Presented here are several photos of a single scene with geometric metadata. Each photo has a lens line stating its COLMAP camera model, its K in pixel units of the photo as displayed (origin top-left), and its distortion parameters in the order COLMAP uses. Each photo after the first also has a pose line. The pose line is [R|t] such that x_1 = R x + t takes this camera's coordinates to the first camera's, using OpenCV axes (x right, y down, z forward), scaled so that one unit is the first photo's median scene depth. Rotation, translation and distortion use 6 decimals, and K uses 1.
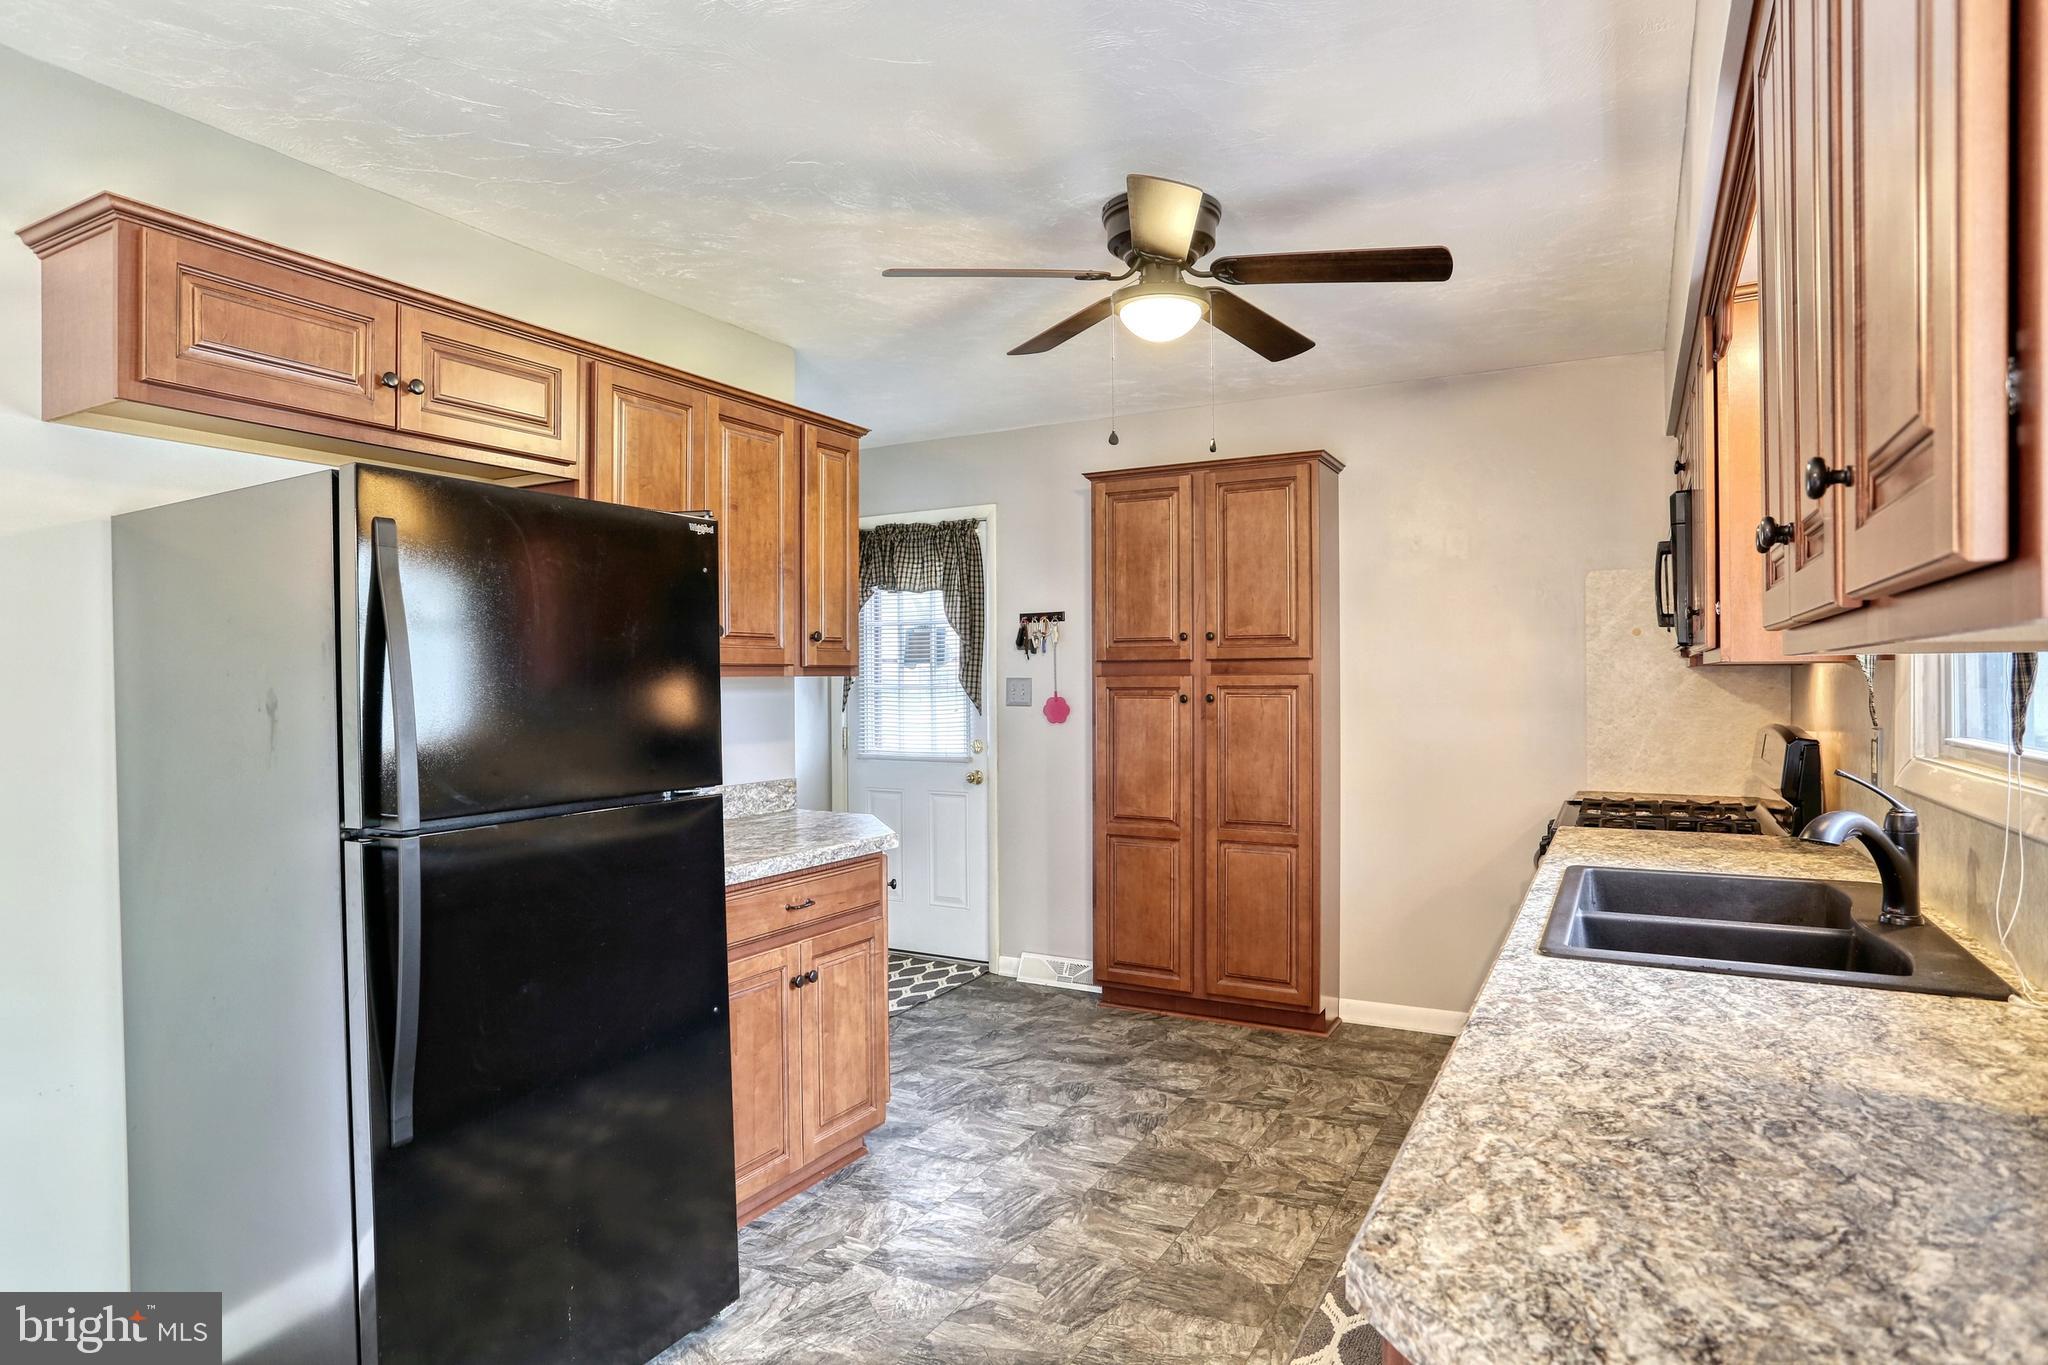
lens RADIAL K [[1116.9, 0, 1030.3], [0, 1116.9, 675.5], [0, 0, 1]] dist [-0.078194, 0.049573]
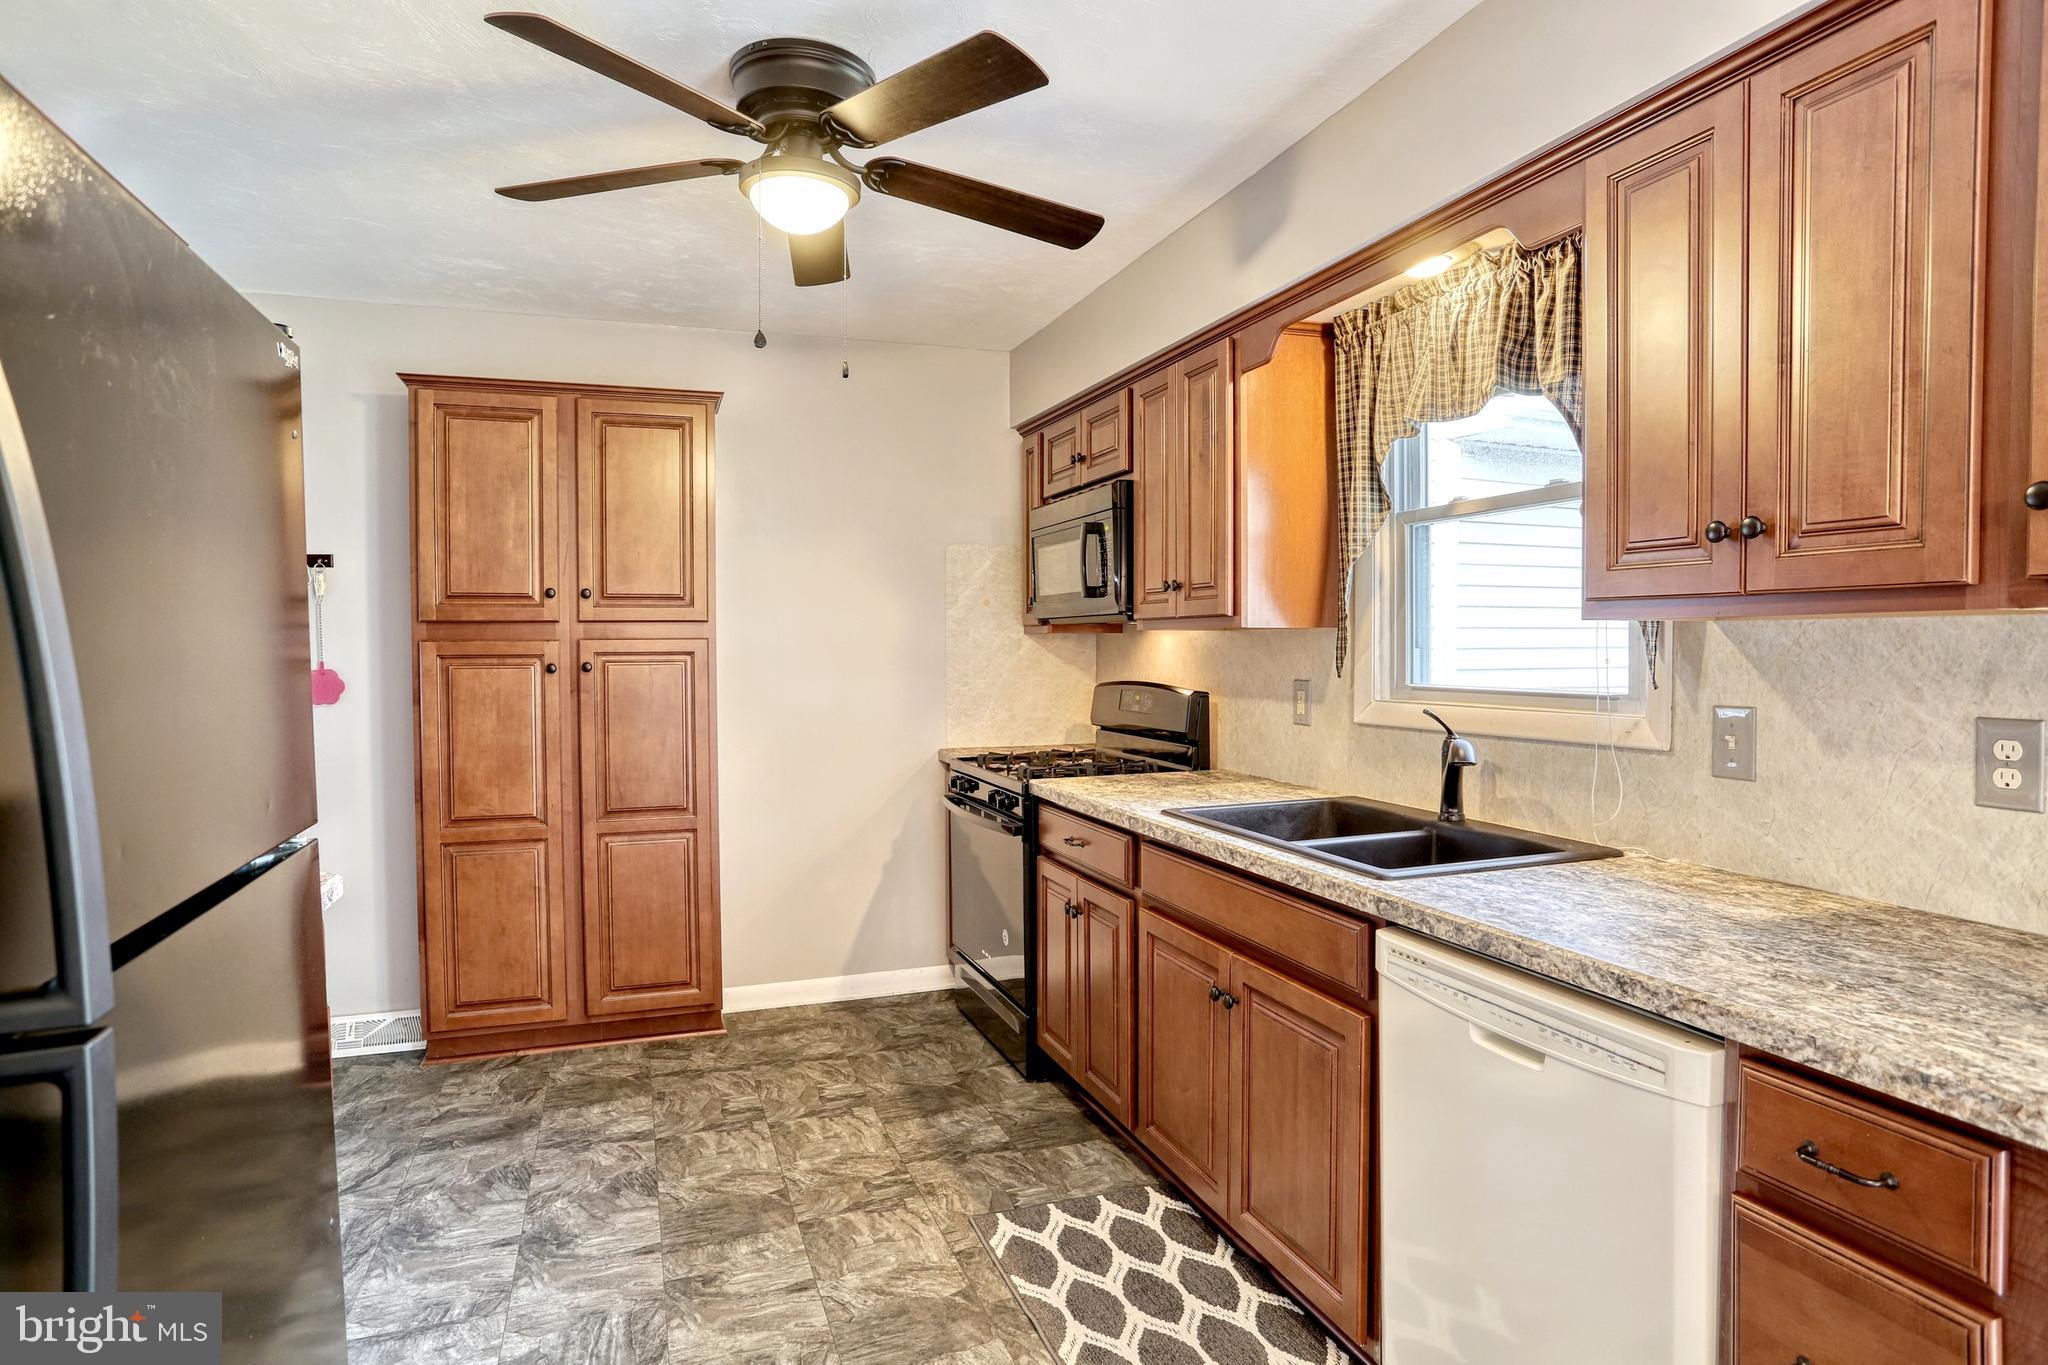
lens RADIAL K [[1116.9, 0, 1030.3], [0, 1116.9, 675.5], [0, 0, 1]] dist [-0.078194, 0.049573]
pose [[0.661462, -0.018387, 0.749754, -0.250721], [-0.001121, 0.999674, 0.025506, 0.005222], [-0.749978, -0.017712, 0.661225, 0.204962]]
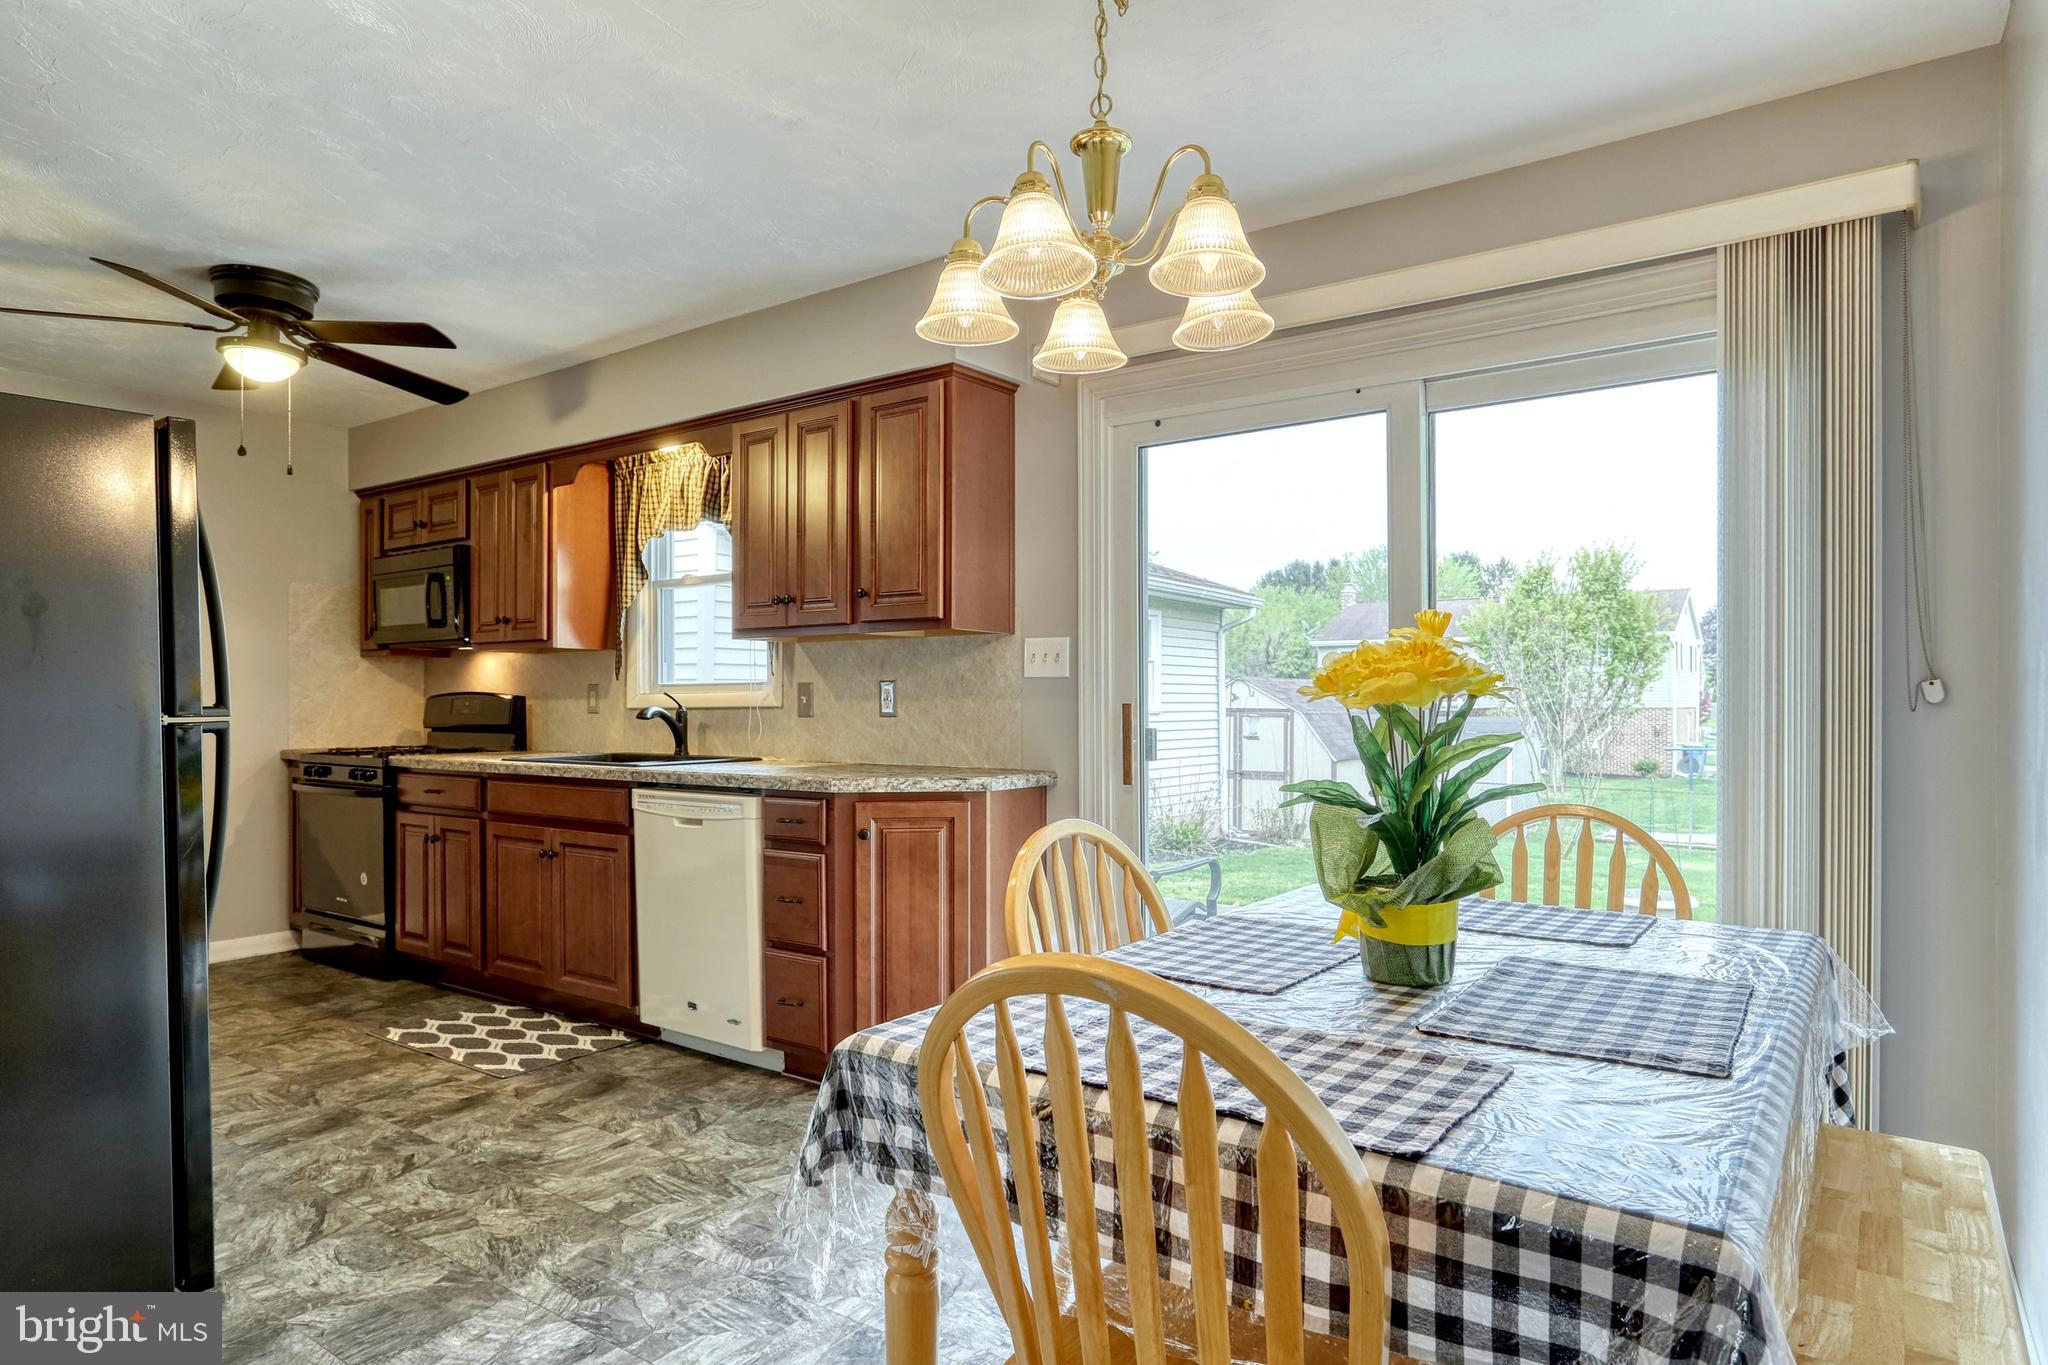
lens RADIAL K [[1154.0, 0, 1030.7], [0, 1154.0, 705.8], [0, 0, 1]] dist [-0.007166, -0.000131]
pose [[0.121668, 0.002601, 0.992567, -0.714364], [-0.002317, 0.999995, -0.002337, 0.052033], [-0.992568, -0.002015, 0.121673, -0.040601]]
